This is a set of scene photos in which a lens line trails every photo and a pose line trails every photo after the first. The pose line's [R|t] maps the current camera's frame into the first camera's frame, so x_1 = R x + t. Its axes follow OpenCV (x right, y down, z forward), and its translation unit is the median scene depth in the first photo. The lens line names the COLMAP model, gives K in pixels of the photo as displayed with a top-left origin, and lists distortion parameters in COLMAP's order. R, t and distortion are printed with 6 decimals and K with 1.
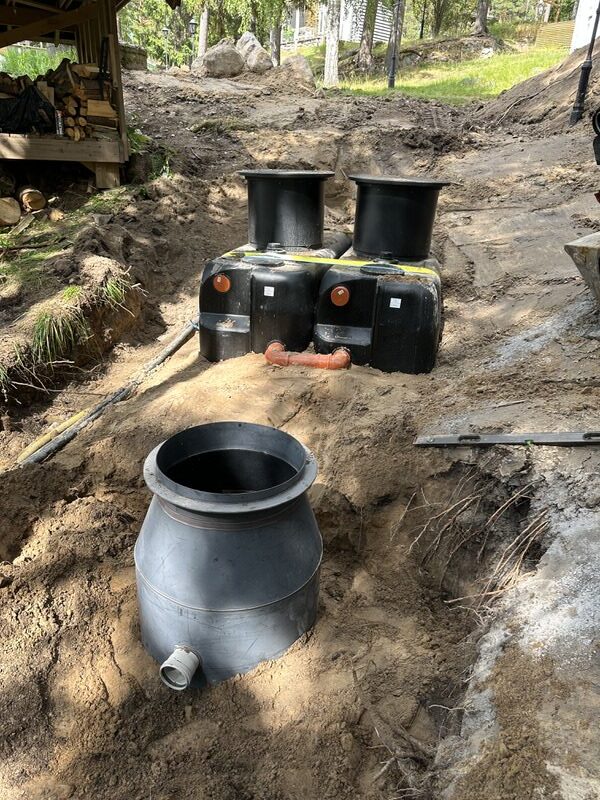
lens RADIAL K [[574.0, 0, 300.0], [0, 574.0, 400.0], [0, 0, 1]] dist [0.063197, -0.091308]
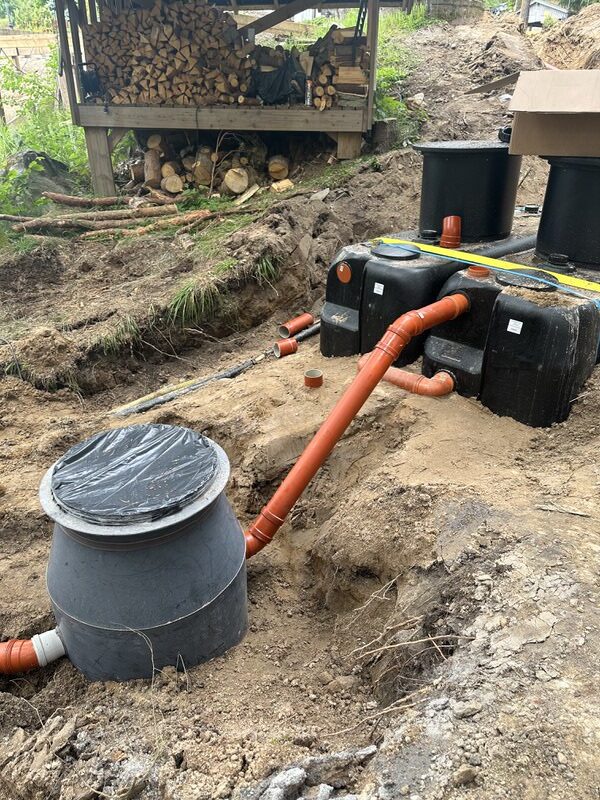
lens RADIAL K [[574.0, 0, 300.0], [0, 574.0, 400.0], [0, 0, 1]] dist [0.063197, -0.091308]
pose [[0.809490, 0.235095, -0.538011, 0.244641], [-0.202972, 0.971890, 0.119296, -0.073250], [0.550934, 0.012632, 0.834453, 0.151073]]
